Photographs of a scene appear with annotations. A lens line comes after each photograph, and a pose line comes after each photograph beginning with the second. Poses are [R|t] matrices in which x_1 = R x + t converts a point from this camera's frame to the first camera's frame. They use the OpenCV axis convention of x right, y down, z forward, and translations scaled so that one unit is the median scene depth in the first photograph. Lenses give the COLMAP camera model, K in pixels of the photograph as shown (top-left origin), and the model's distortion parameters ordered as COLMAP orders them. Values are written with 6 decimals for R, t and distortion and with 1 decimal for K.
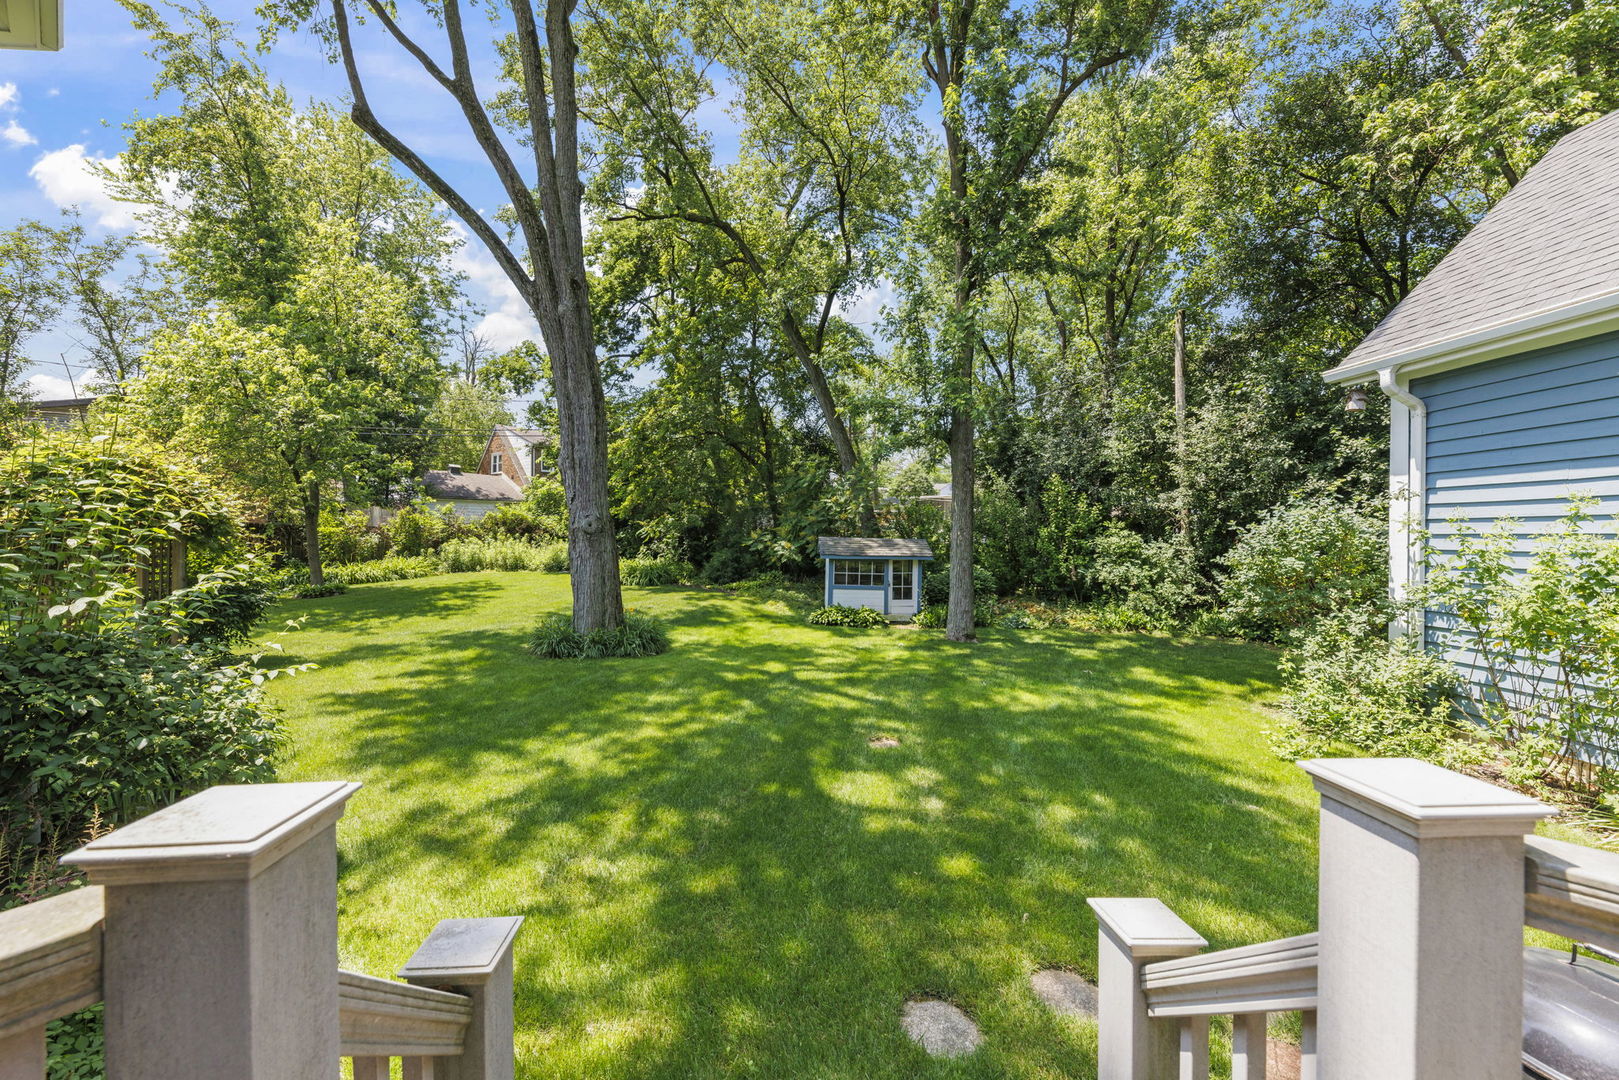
lens RADIAL K [[619.6, 0, 811.6], [0, 619.6, 540.6], [0, 0, 1]] dist [-0.004024, -0.000380]
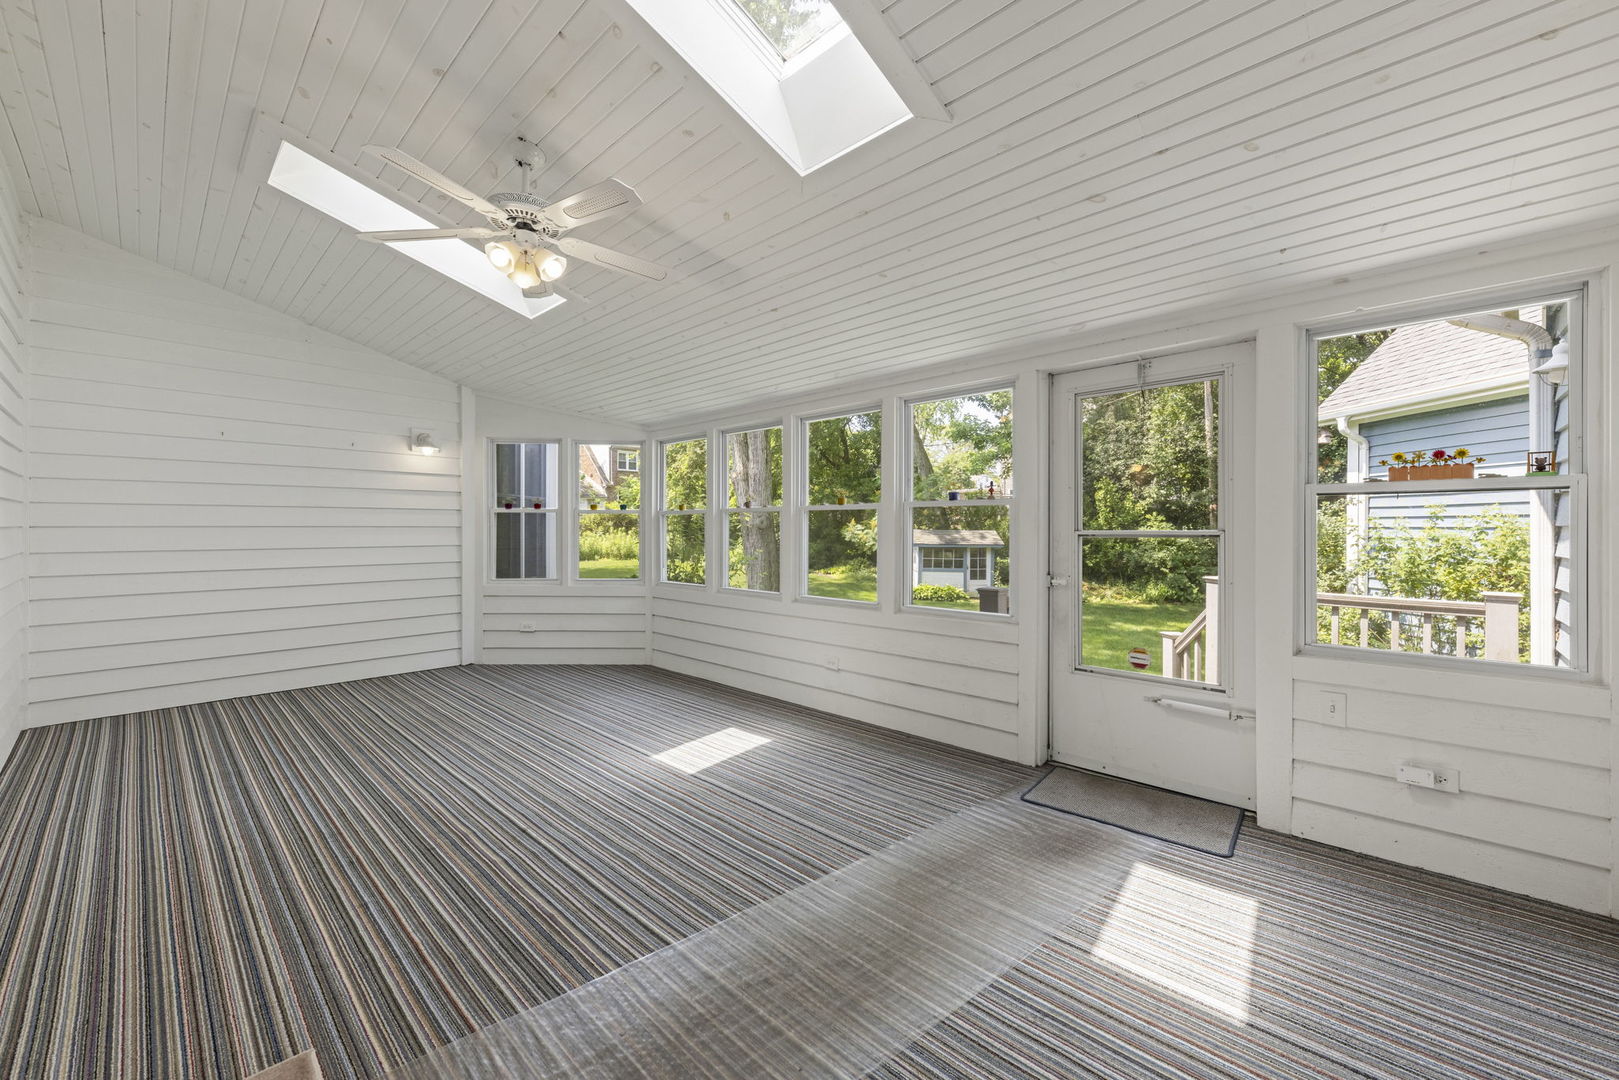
lens RADIAL K [[619.6, 0, 806.5], [0, 619.6, 536.7], [0, 0, 1]] dist [-0.004024, -0.000380]
pose [[0.998635, -0.006893, -0.051776, -0.132860], [0.007347, 0.999936, 0.008578, -0.003754], [0.051713, -0.008947, 0.998622, -0.253418]]
